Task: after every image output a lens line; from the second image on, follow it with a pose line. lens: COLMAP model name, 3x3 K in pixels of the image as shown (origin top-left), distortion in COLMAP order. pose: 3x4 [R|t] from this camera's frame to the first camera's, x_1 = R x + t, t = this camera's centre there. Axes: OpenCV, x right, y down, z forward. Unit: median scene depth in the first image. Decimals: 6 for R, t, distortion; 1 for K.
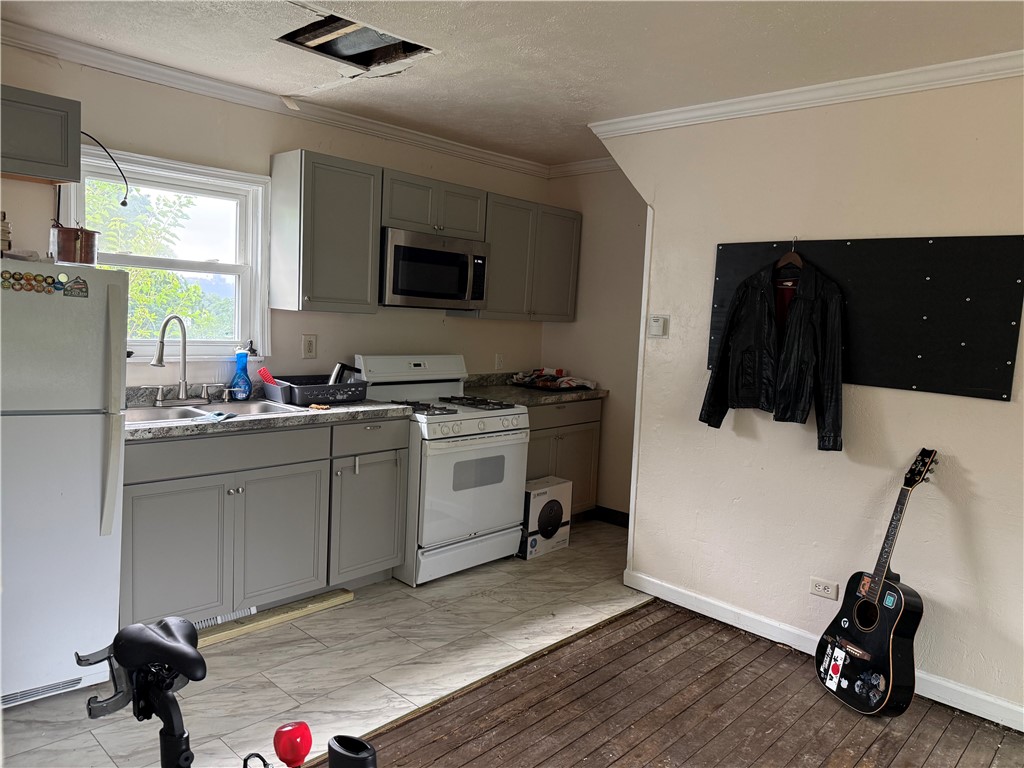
lens RADIAL K [[723.7, 0, 512.3], [0, 723.7, 389.1], [0, 0, 1]] dist [0.063143, -0.089387]
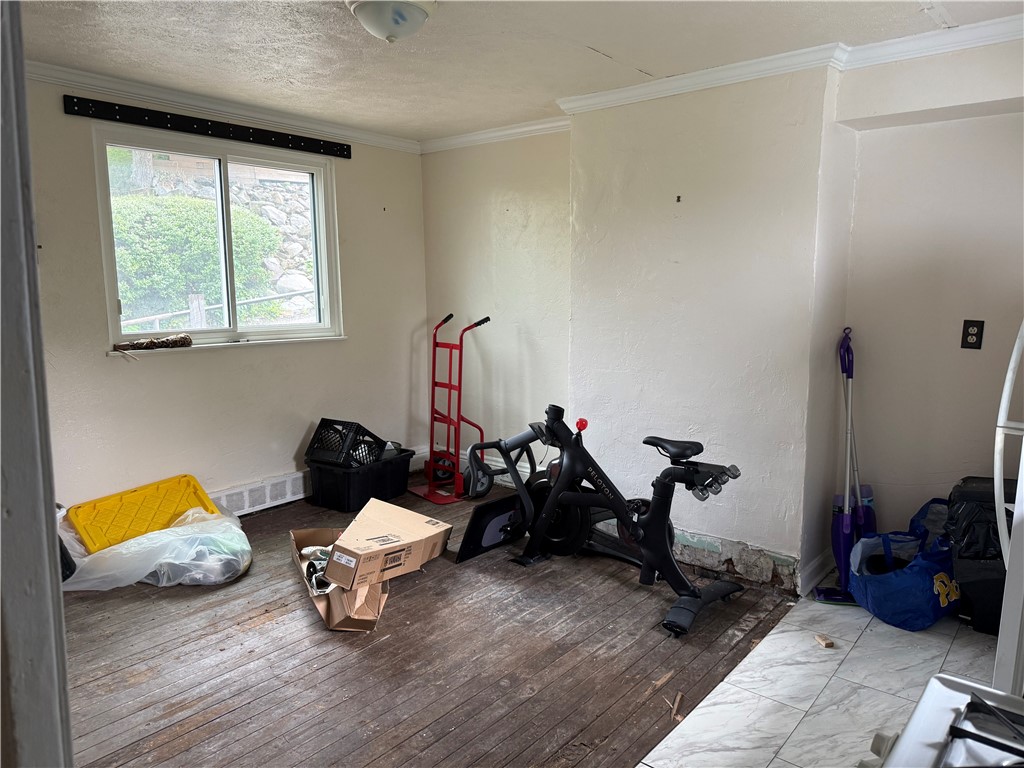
lens RADIAL K [[722.9, 0, 509.0], [0, 722.9, 383.4], [0, 0, 1]] dist [0.006983, -0.002793]
pose [[-0.997476, -0.047474, -0.052803, 0.073715], [-0.058921, 0.968386, 0.242398, -0.150340], [0.039626, 0.244898, -0.968739, 1.404433]]
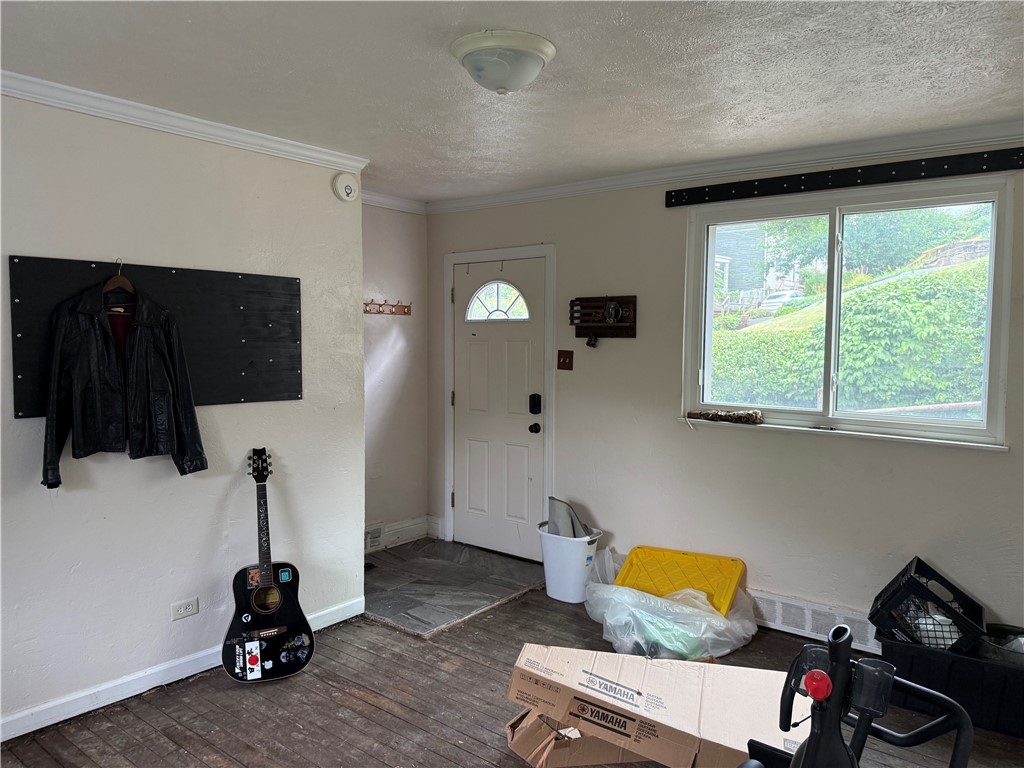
lens RADIAL K [[722.9, 0, 509.0], [0, 722.9, 383.4], [0, 0, 1]] dist [0.006983, -0.002793]
pose [[-0.067035, -0.122256, 0.990232, -0.566678], [0.092649, 0.987414, 0.128180, -0.125005], [-0.993440, 0.100336, -0.054865, 0.576994]]
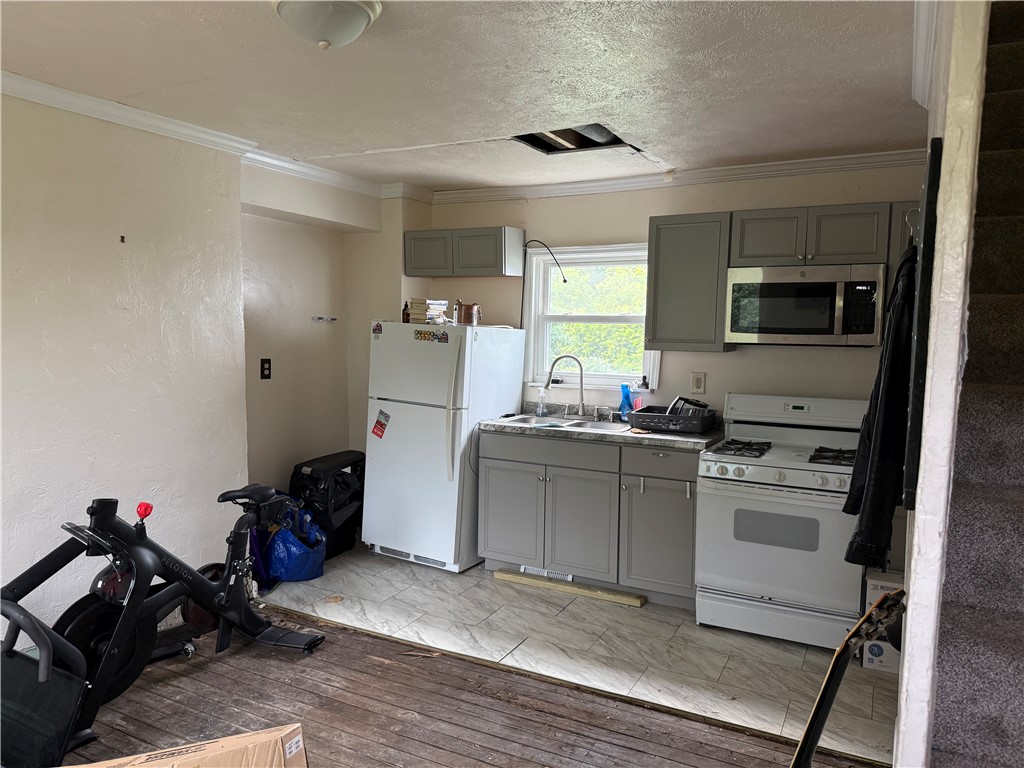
lens RADIAL K [[723.7, 0, 512.3], [0, 723.7, 389.1], [0, 0, 1]] dist [0.063143, -0.089387]
pose [[0.258903, 0.030752, -0.965414, 0.880583], [-0.107479, 0.994203, 0.002846, -0.027241], [0.959905, 0.103025, 0.260707, 0.538724]]
